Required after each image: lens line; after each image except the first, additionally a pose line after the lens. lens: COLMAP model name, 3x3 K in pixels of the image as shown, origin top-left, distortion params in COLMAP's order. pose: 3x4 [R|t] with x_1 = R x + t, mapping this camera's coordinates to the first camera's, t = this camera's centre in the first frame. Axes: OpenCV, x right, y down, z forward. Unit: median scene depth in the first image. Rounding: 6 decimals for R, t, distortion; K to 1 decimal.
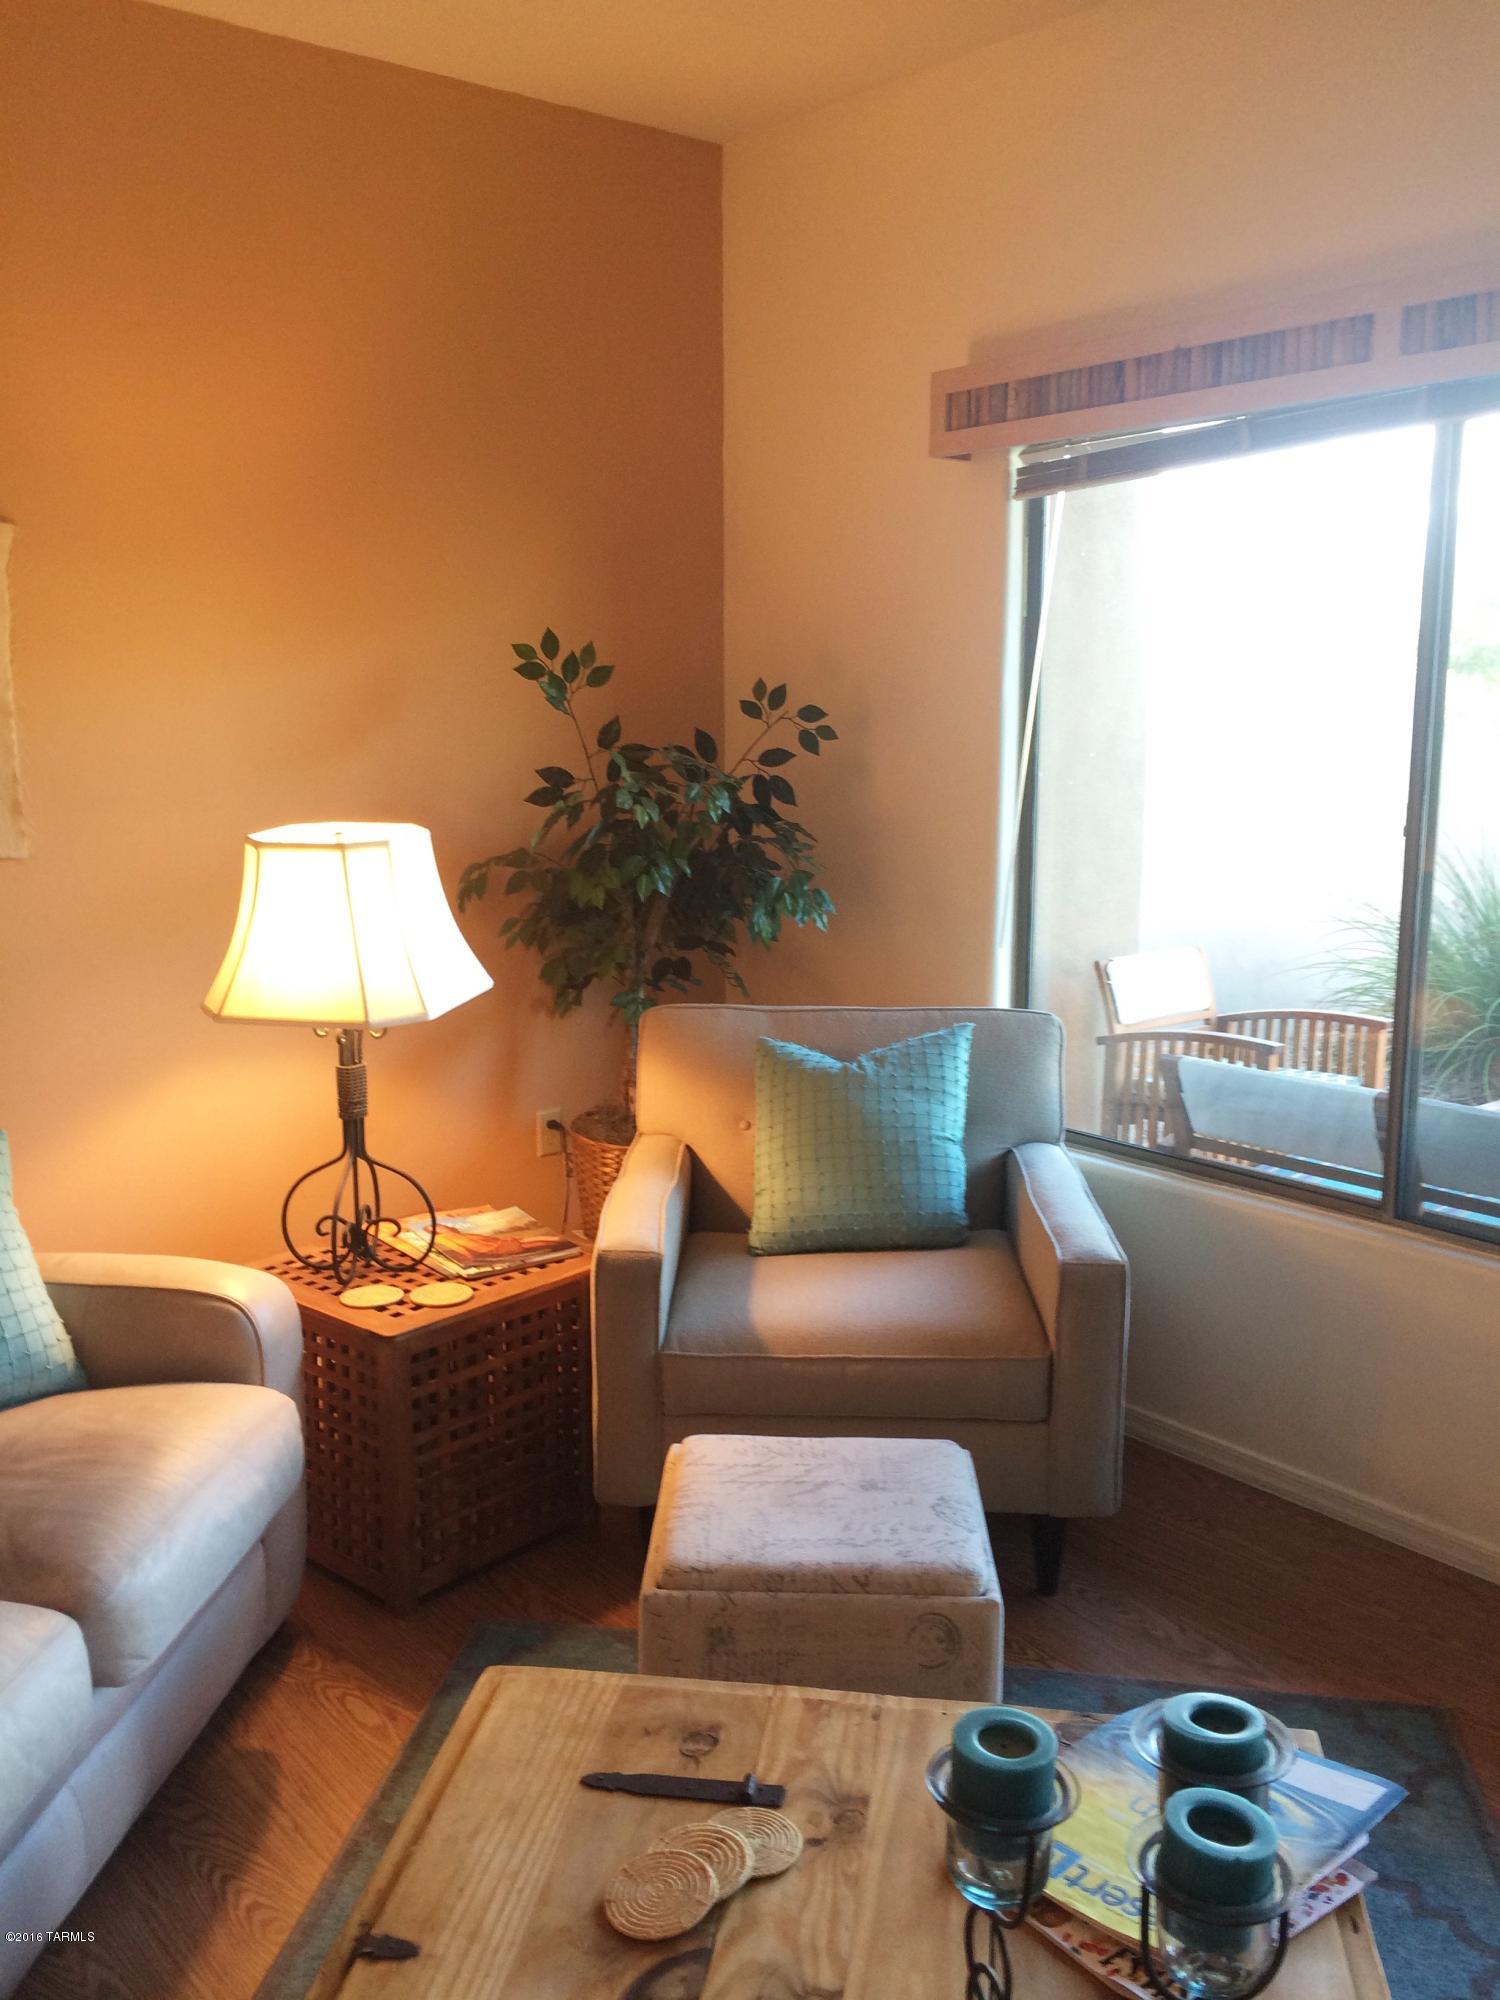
lens RADIAL K [[1752.0, 0, 752.5], [0, 1752.0, 1000.8], [0, 0, 1]] dist [0.058925, -0.051468]
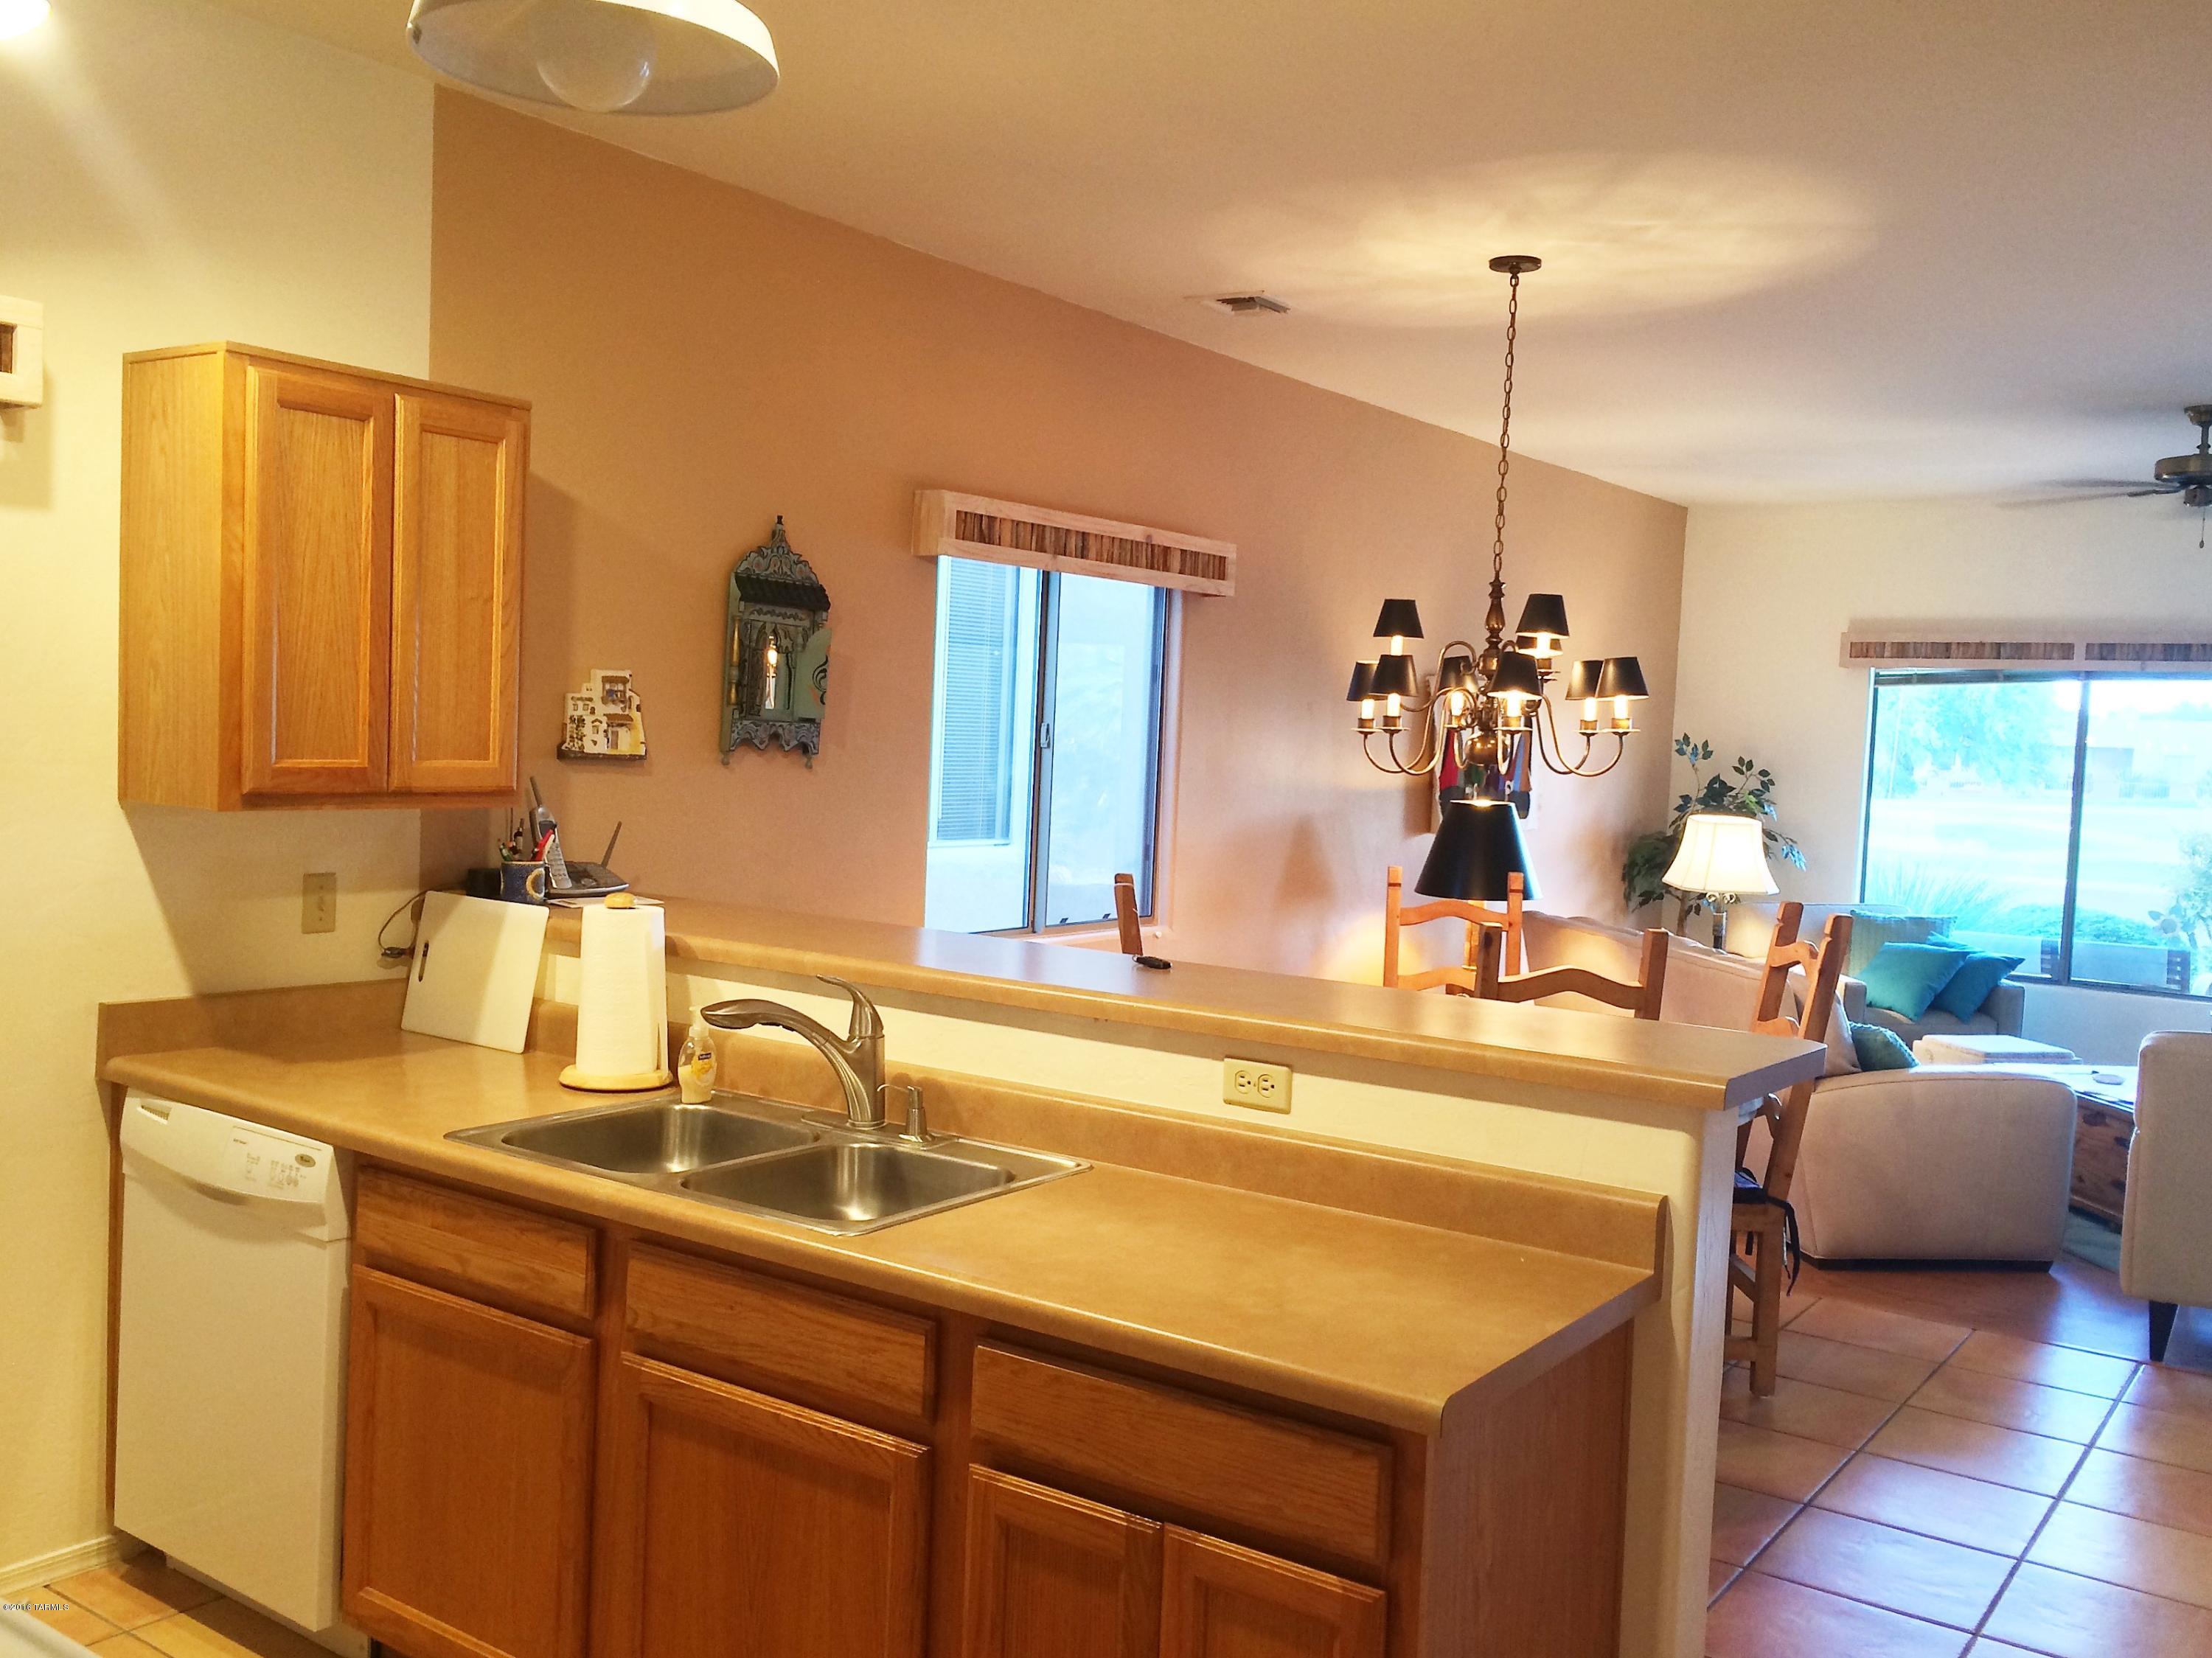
lens RADIAL K [[1937.5, 0, 1104.9], [0, 1937.5, 821.6], [0, 0, 1]] dist [0.058925, -0.051468]
pose [[0.967343, 0.024295, 0.252304, -1.463225], [0.005411, 0.993190, -0.116384, 0.186676], [-0.253413, 0.113949, 0.960623, -1.196828]]
